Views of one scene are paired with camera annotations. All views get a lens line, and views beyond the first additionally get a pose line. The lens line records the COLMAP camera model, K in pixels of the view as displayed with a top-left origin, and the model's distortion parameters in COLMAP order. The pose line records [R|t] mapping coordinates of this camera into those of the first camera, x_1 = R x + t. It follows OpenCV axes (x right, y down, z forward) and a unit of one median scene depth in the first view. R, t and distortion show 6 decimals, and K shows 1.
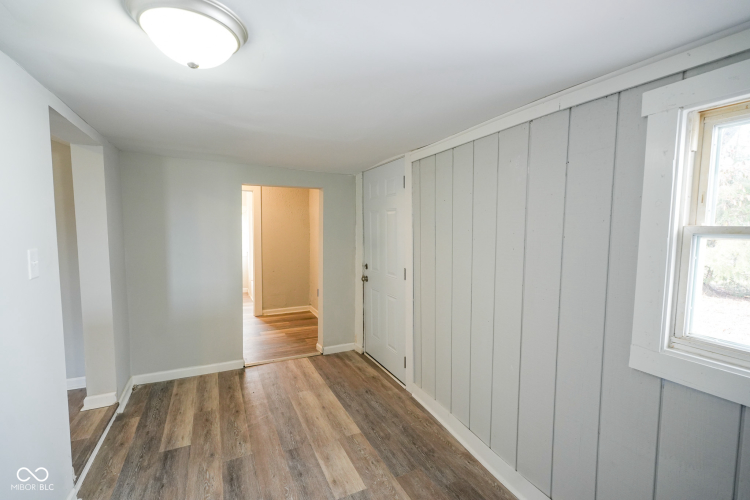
lens RADIAL K [[329.8, 0, 372.7], [0, 329.8, 251.0], [0, 0, 1]] dist [0.001616, 0.000548]
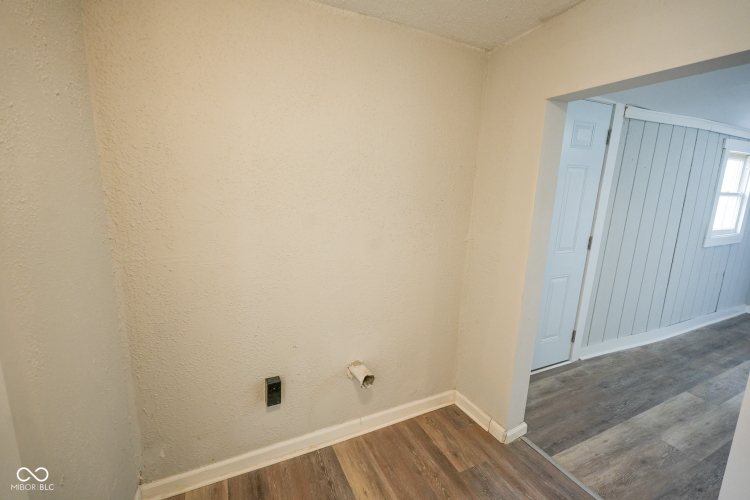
lens RADIAL K [[329.8, 0, 372.7], [0, 329.8, 251.0], [0, 0, 1]] dist [0.001616, 0.000548]
pose [[0.009352, -0.204501, 0.978822, -0.897816], [0.049023, 0.977781, 0.203815, -0.137660], [-0.998754, 0.046079, 0.019170, 1.788128]]
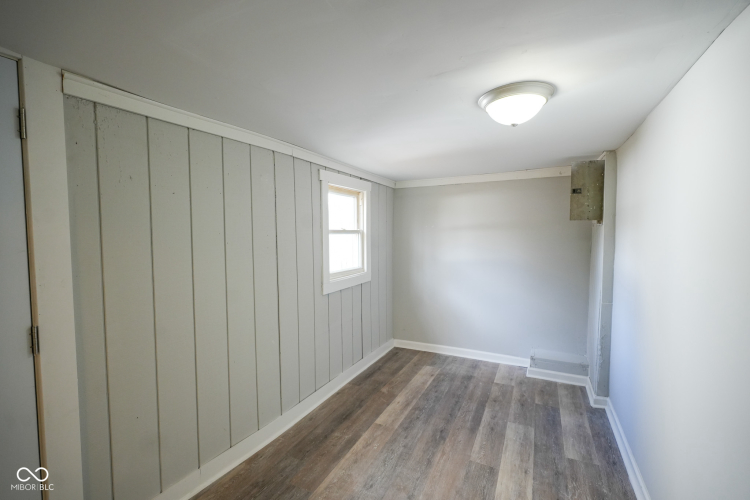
lens RADIAL K [[329.8, 0, 372.7], [0, 329.8, 251.0], [0, 0, 1]] dist [0.001616, 0.000548]
pose [[-0.599421, -0.054308, 0.798590, -0.570226], [0.056754, 0.992301, 0.110081, -0.076991], [-0.798420, 0.111308, -0.591723, 1.011524]]
